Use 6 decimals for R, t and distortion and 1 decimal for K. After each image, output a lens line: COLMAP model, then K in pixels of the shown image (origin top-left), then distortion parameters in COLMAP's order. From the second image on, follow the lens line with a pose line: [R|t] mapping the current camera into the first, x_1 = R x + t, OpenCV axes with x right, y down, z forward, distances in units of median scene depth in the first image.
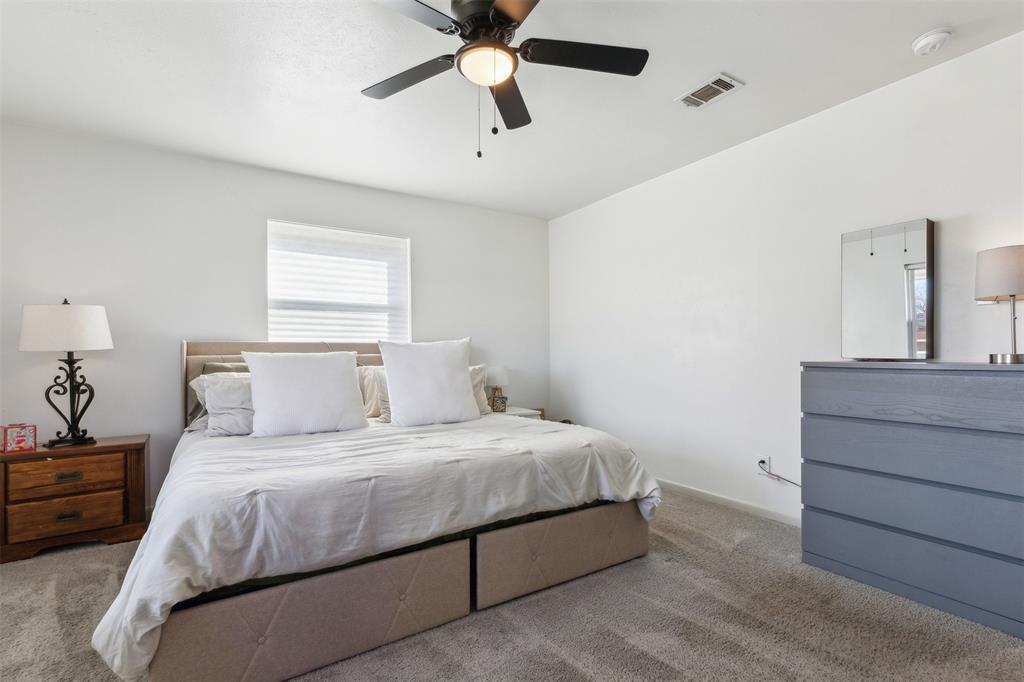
lens RADIAL K [[475.3, 0, 518.7], [0, 475.3, 349.3], [0, 0, 1]] dist [0.011688, -0.003069]
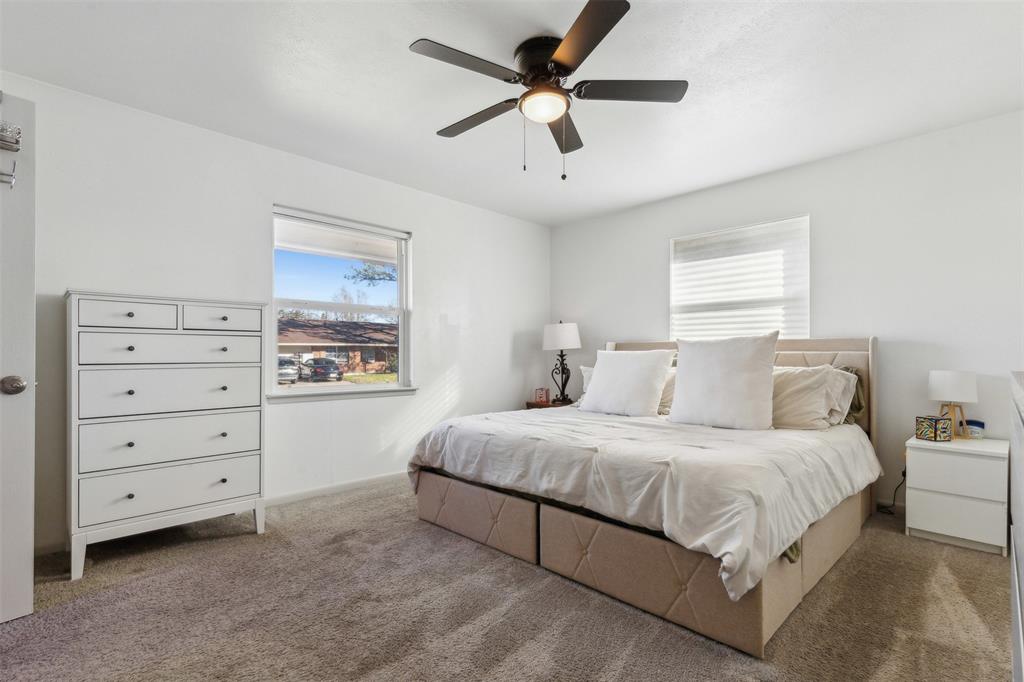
lens RADIAL K [[475.3, 0, 519.6], [0, 475.3, 344.3], [0, 0, 1]] dist [0.011688, -0.003069]
pose [[0.220422, -0.012612, -0.975323, 0.934497], [0.012731, 0.999868, -0.010052, -0.000835], [0.975321, -0.010201, 0.220554, 0.593162]]
